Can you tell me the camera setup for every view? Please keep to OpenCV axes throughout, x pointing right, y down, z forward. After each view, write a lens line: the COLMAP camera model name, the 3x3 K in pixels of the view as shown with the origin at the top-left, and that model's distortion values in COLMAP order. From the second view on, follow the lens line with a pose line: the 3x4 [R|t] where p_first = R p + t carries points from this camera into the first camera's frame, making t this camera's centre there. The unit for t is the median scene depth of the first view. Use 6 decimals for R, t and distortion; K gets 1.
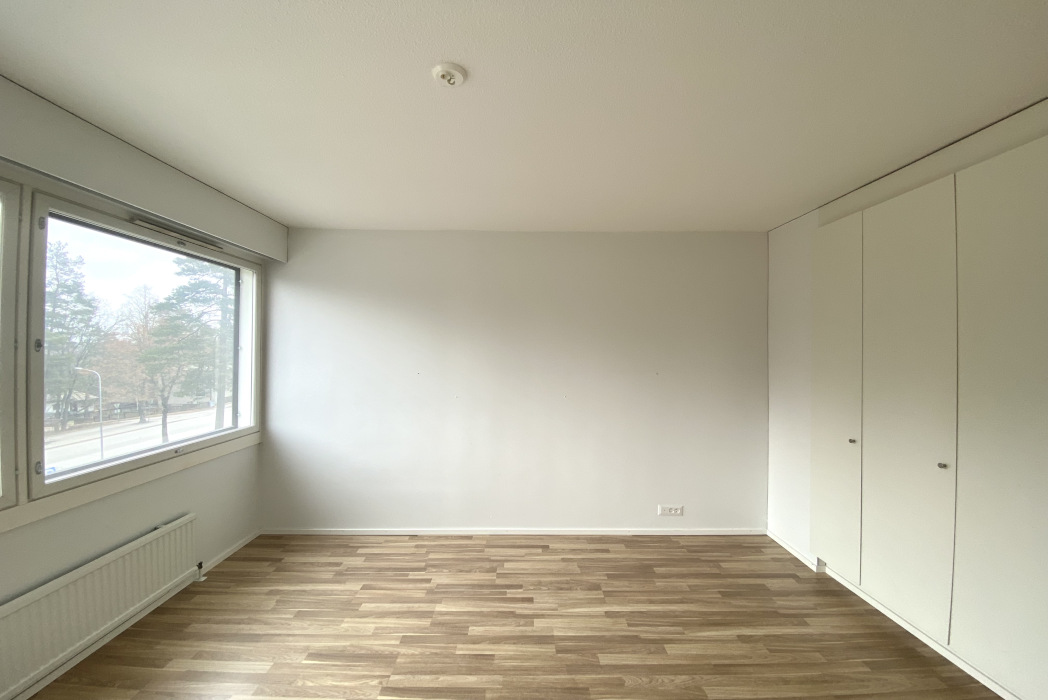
lens RADIAL K [[431.6, 0, 521.9], [0, 431.6, 352.3], [0, 0, 1]] dist [0.001558, -0.011772]
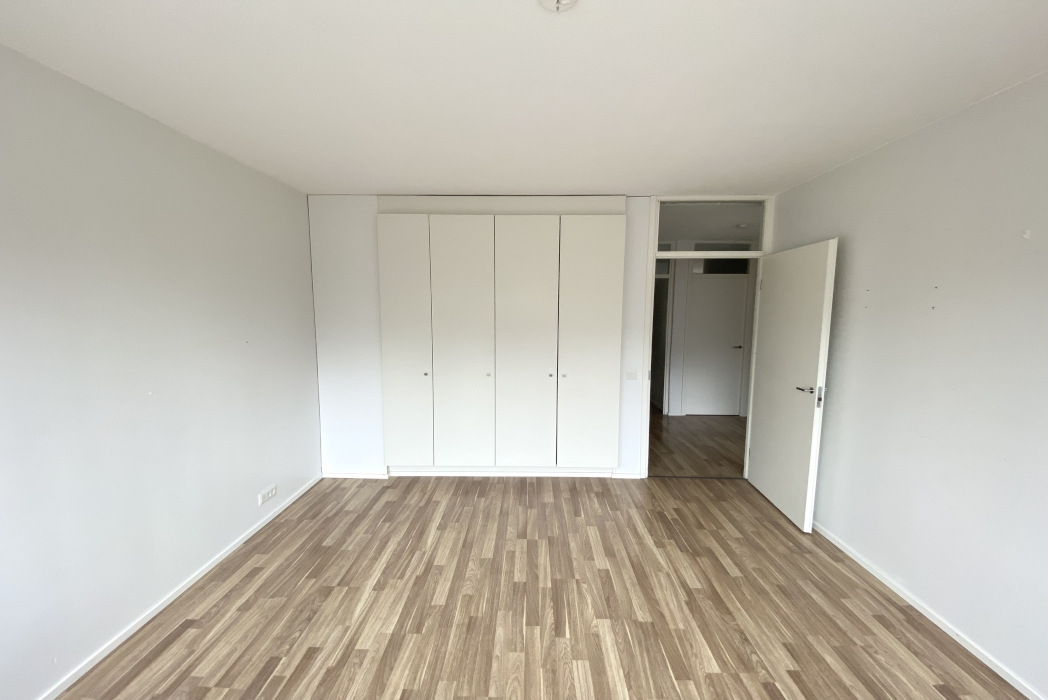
lens RADIAL K [[427.1, 0, 522.6], [0, 427.1, 359.4], [0, 0, 1]] dist [0.024701, -0.023501]
pose [[0.027409, -0.121511, 0.992212, -0.604312], [-0.001156, 0.992580, 0.121589, -0.020724], [-0.999624, -0.004479, 0.027065, 0.569463]]
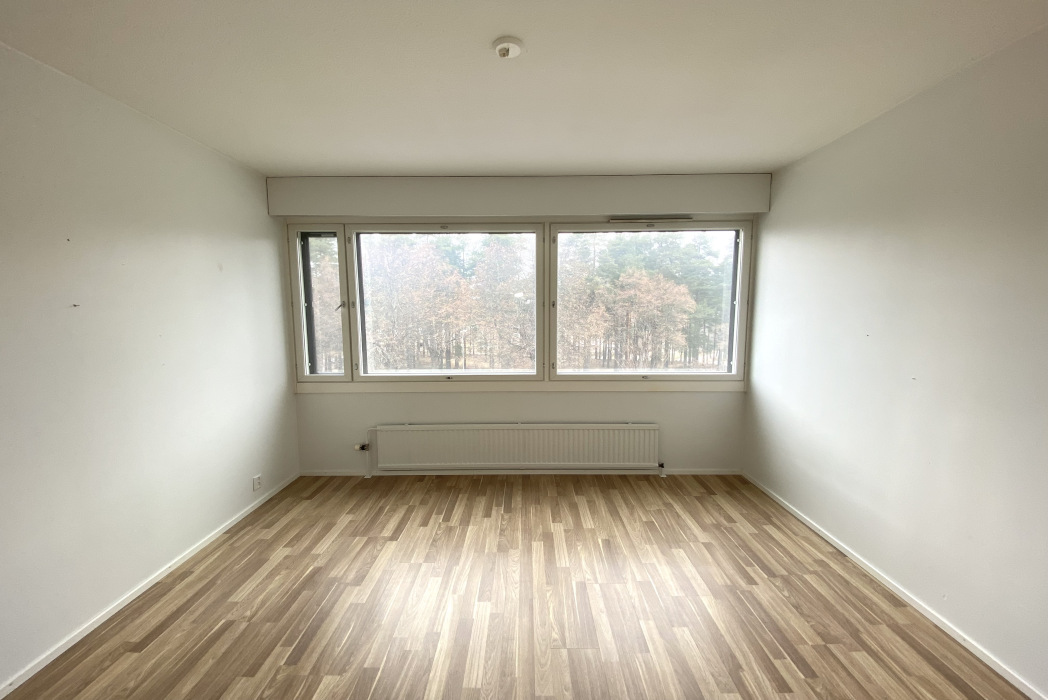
lens RADIAL K [[427.1, 0, 522.6], [0, 427.1, 359.4], [0, 0, 1]] dist [0.024701, -0.023501]
pose [[-0.010928, 0.109282, -0.993951, 0.555719], [0.002498, 0.994010, 0.109261, 0.015759], [0.999937, -0.001289, -0.011136, 0.572506]]
